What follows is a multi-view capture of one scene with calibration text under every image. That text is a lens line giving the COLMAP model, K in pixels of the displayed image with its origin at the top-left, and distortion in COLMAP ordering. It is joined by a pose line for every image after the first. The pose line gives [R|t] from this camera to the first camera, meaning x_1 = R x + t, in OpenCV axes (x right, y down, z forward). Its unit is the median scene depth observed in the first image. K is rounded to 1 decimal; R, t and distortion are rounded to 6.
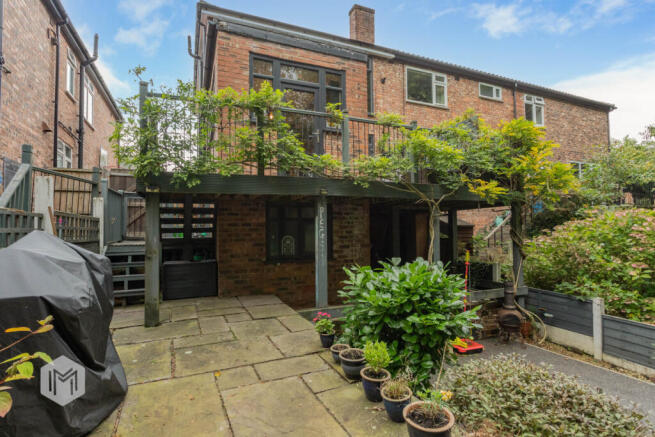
lens RADIAL K [[318.8, 0, 322.0], [0, 318.8, 218.9], [0, 0, 1]] dist [-0.005221, -0.000059]
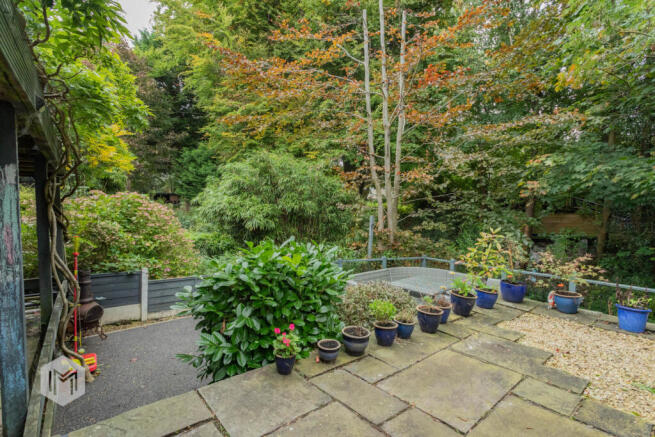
lens RADIAL K [[318.8, 0, 324.5], [0, 318.8, 219.8], [0, 0, 1]] dist [-0.005221, -0.000059]
pose [[-0.262380, -0.024209, 0.964661, -0.392706], [-0.037725, 0.999178, 0.014814, 0.032248], [-0.964227, -0.032505, -0.263077, 0.651995]]
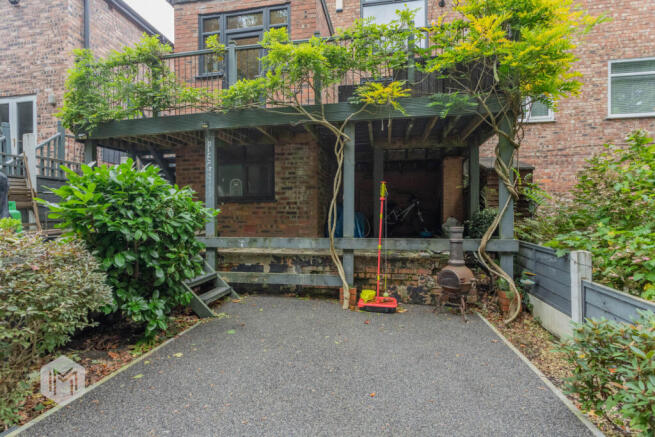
lens RADIAL K [[318.8, 0, 328.3], [0, 318.8, 216.8], [0, 0, 1]] dist [-0.005221, -0.000059]
pose [[0.842671, 0.005504, -0.538401, 0.761782], [0.018105, 0.999093, 0.038552, 0.151256], [0.538125, -0.042234, 0.841806, 0.272192]]
